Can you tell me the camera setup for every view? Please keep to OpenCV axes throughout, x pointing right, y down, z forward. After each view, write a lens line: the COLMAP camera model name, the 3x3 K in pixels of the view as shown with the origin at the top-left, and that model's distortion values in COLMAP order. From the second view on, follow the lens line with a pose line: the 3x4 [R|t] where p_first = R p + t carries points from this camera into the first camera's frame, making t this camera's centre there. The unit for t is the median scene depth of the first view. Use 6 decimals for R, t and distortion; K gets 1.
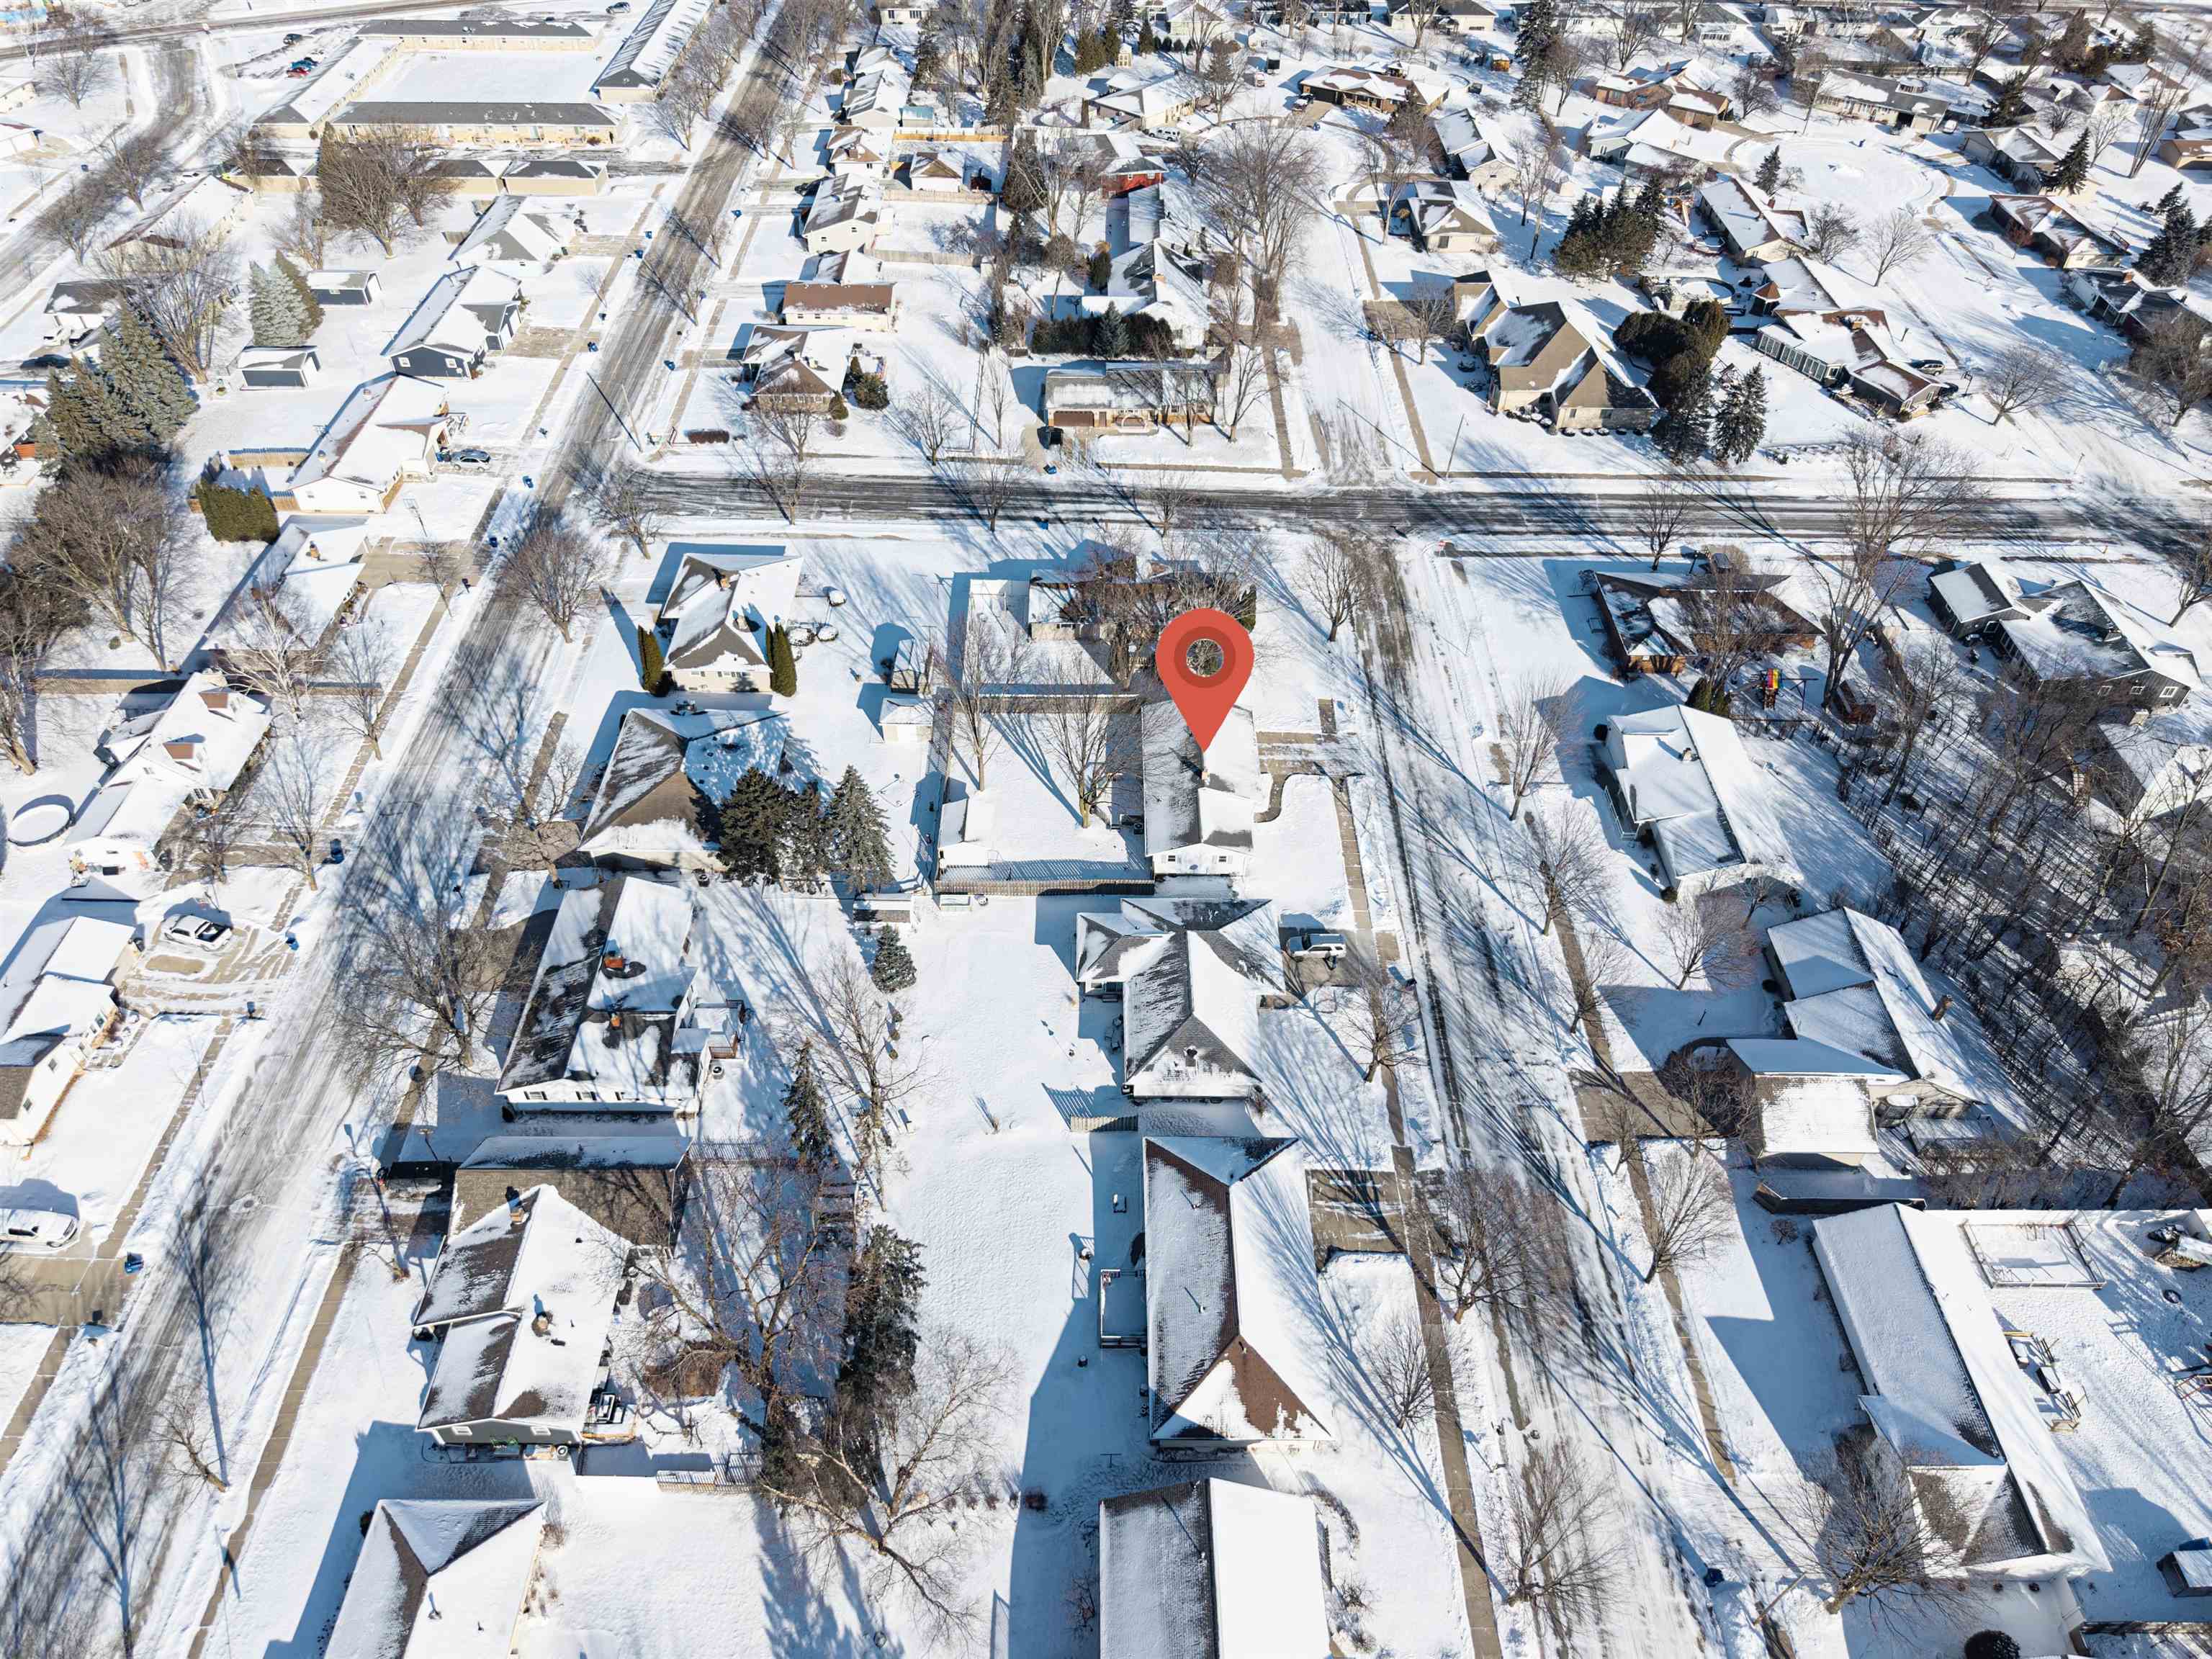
lens RADIAL K [[1488.9, 0, 1106.0], [0, 1488.9, 829.5], [0, 0, 1]] dist [0.016804, -0.015693]
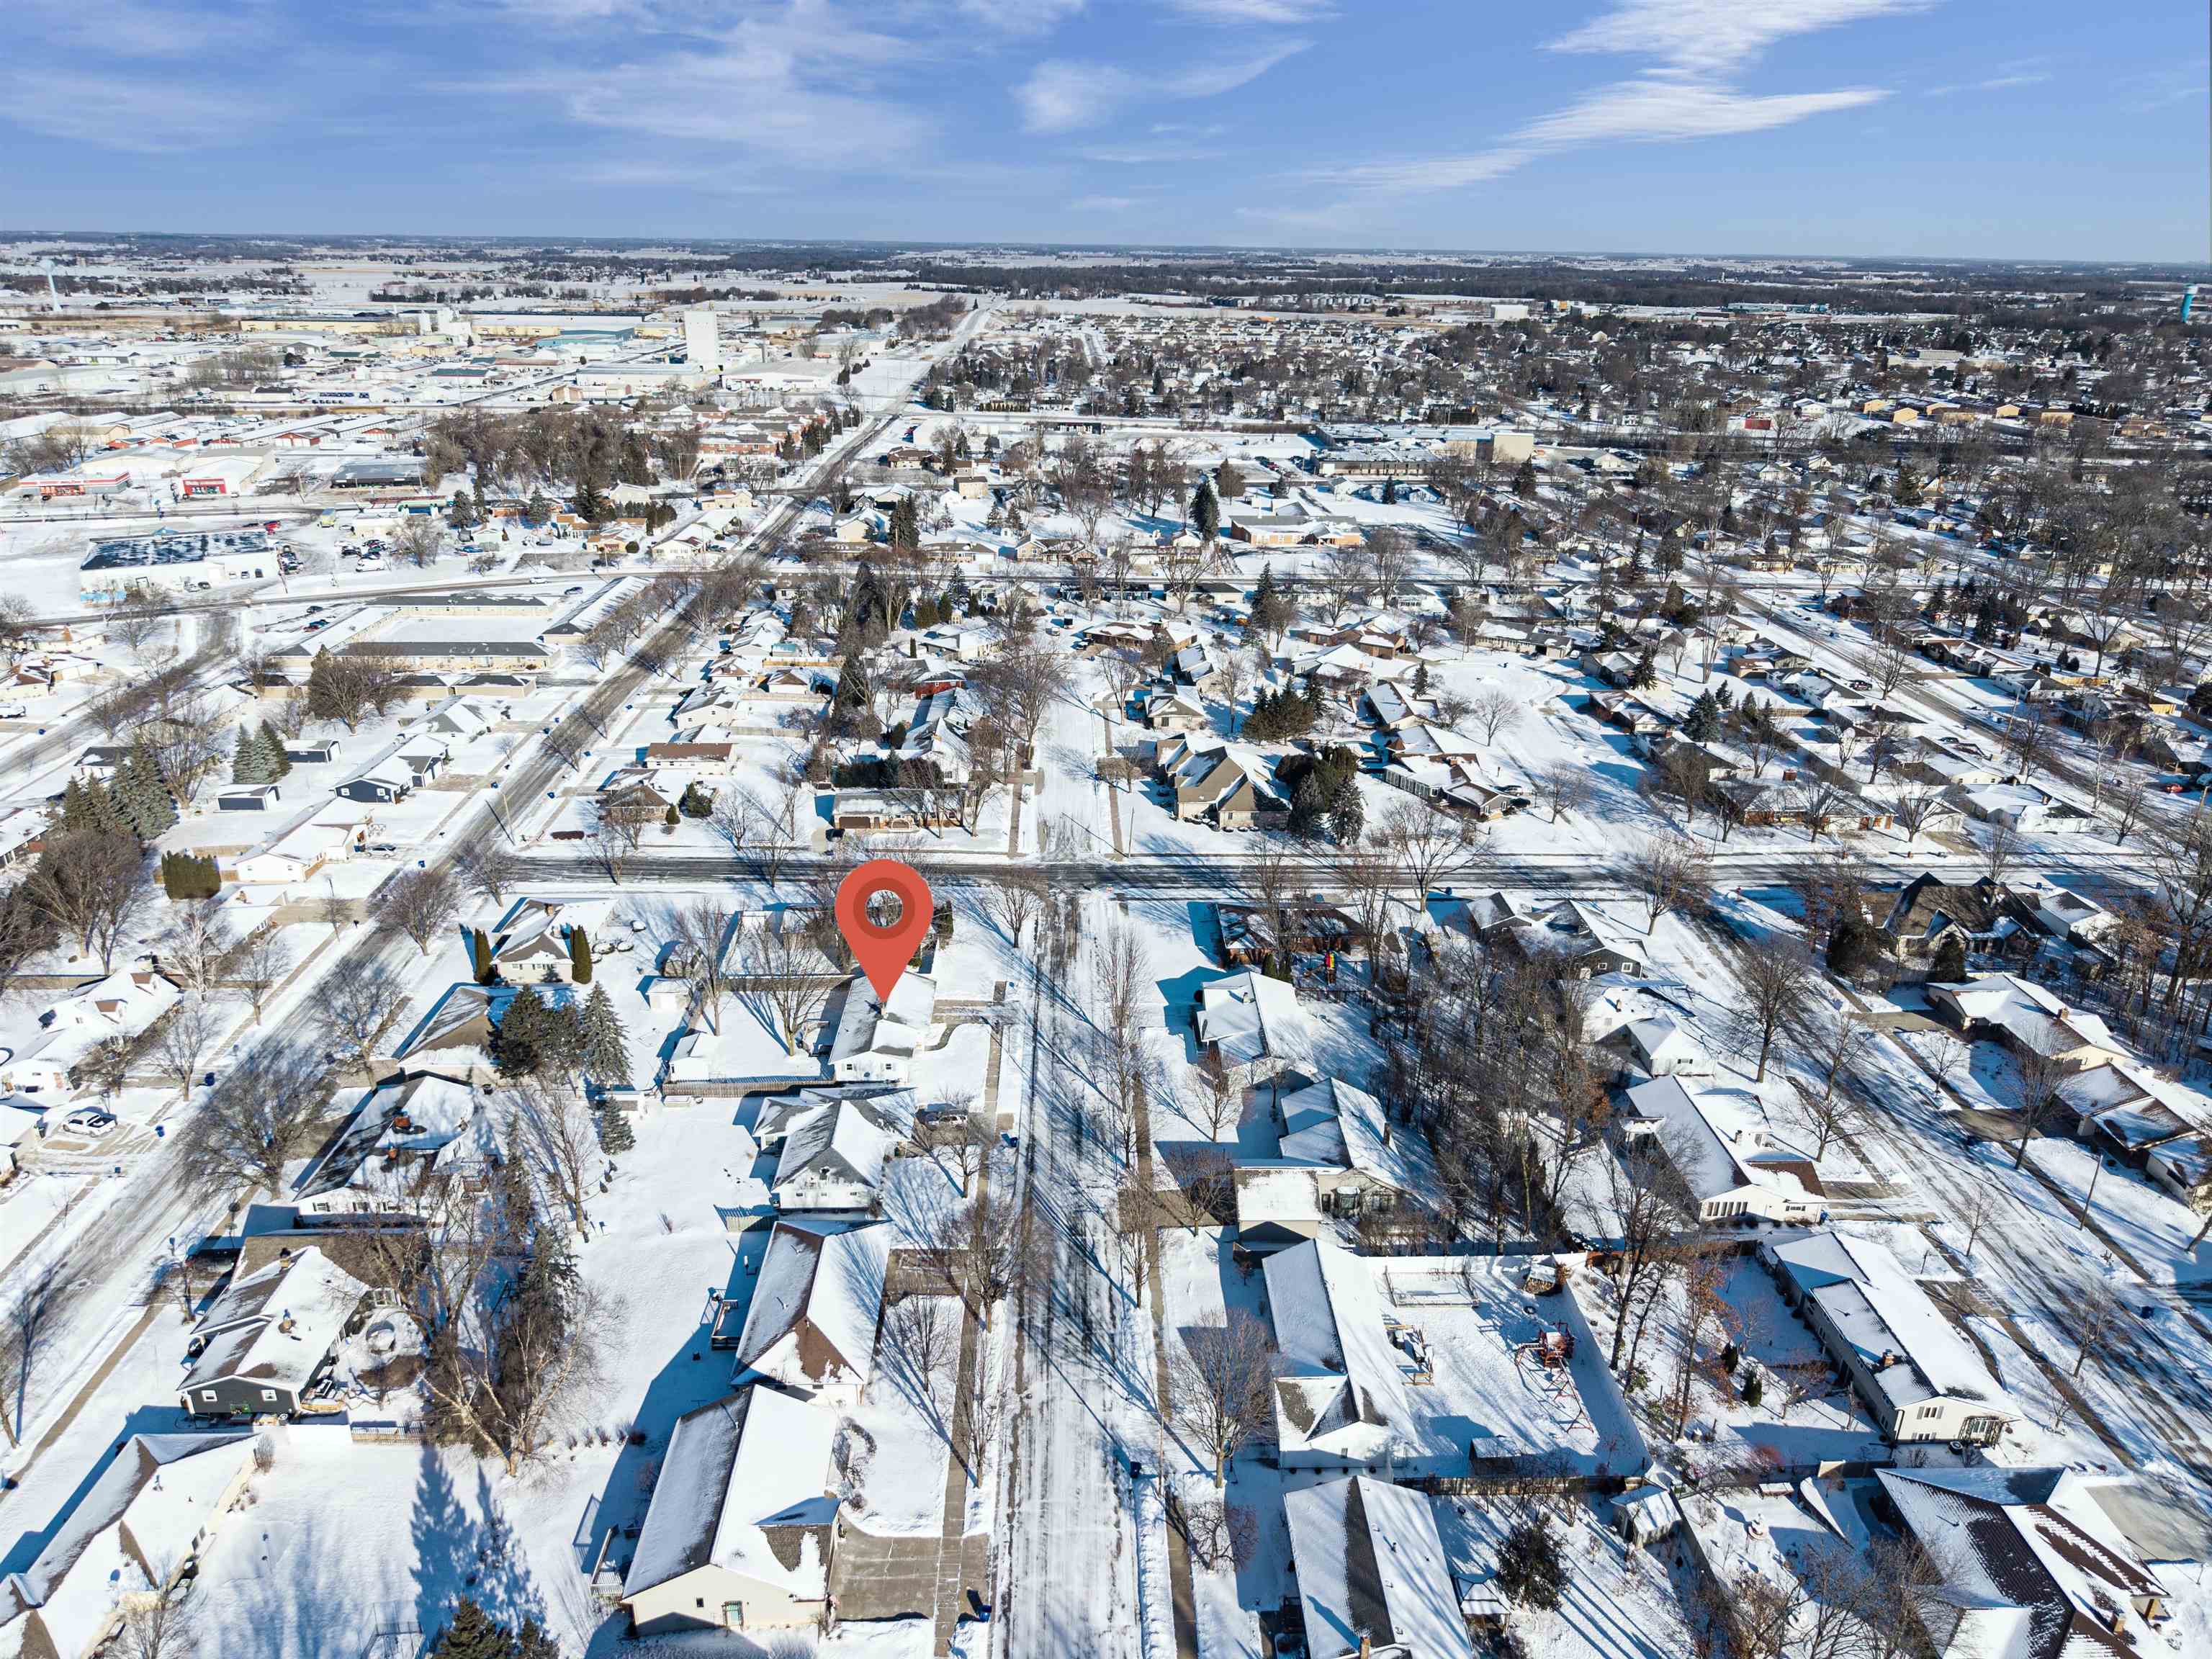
lens RADIAL K [[1488.9, 0, 1106.0], [0, 1488.9, 829.5], [0, 0, 1]] dist [0.016804, -0.015693]
pose [[0.999695, -0.010890, 0.022181, 0.209489], [0.018435, 0.926427, -0.376024, 0.276852], [-0.016454, 0.376318, 0.926345, -0.264925]]
